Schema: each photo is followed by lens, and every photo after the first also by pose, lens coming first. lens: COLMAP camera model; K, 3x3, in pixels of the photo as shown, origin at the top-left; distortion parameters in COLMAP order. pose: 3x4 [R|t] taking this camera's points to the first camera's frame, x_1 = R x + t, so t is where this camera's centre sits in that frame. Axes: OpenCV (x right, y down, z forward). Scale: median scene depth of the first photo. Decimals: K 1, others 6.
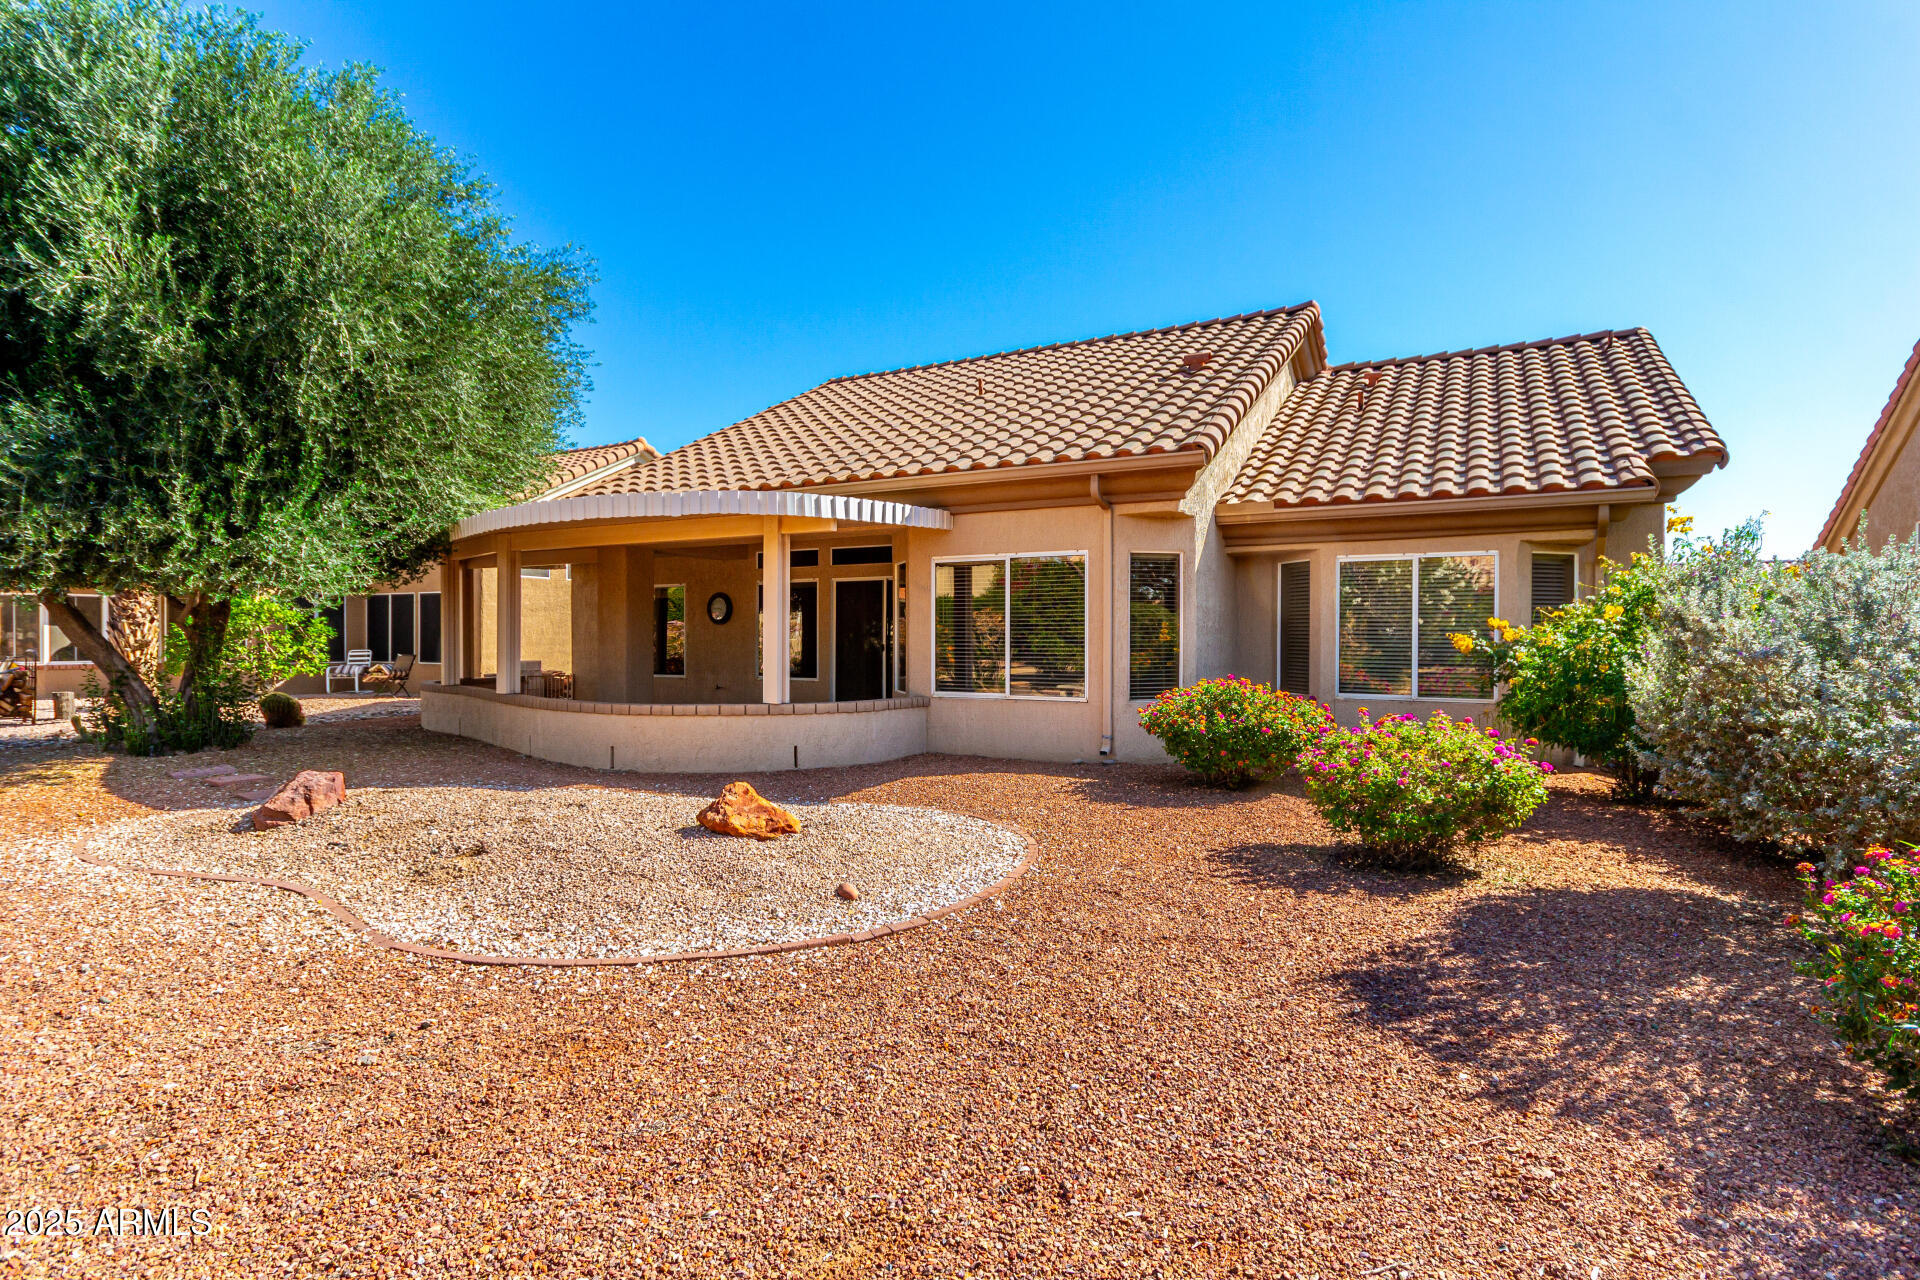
lens RADIAL K [[979.8, 0, 960.0], [0, 979.8, 640.0], [0, 0, 1]] dist [0.048064, 0.000120]
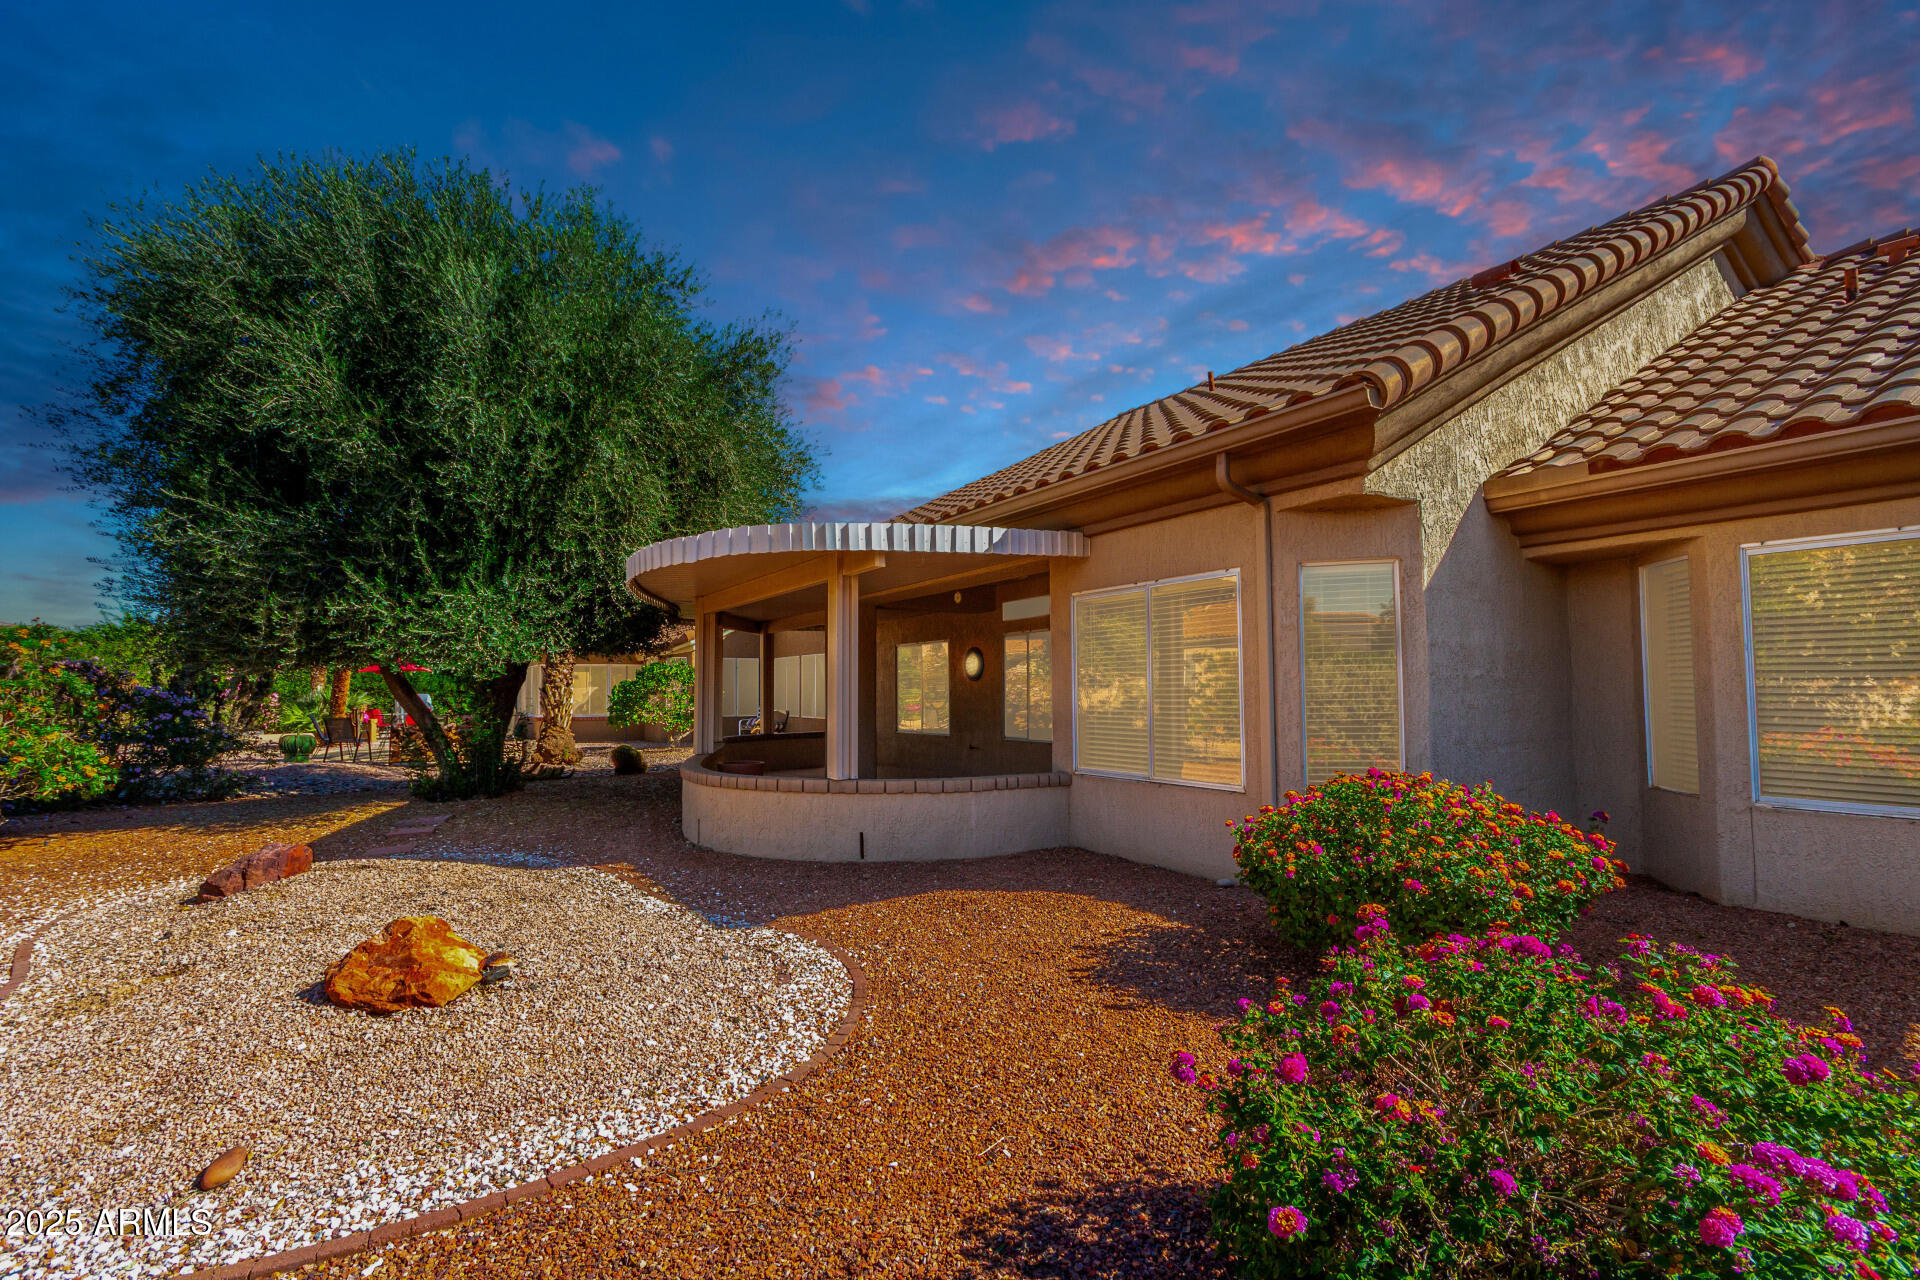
lens RADIAL K [[905.6, 0, 957.9], [0, 905.6, 645.0], [0, 0, 1]] dist [0.018405, 0.000068]
pose [[0.872848, -0.033529, -0.486840, 0.268253], [0.010100, 0.998664, -0.050669, -0.008395], [0.487888, 0.039309, 0.872021, 0.366282]]
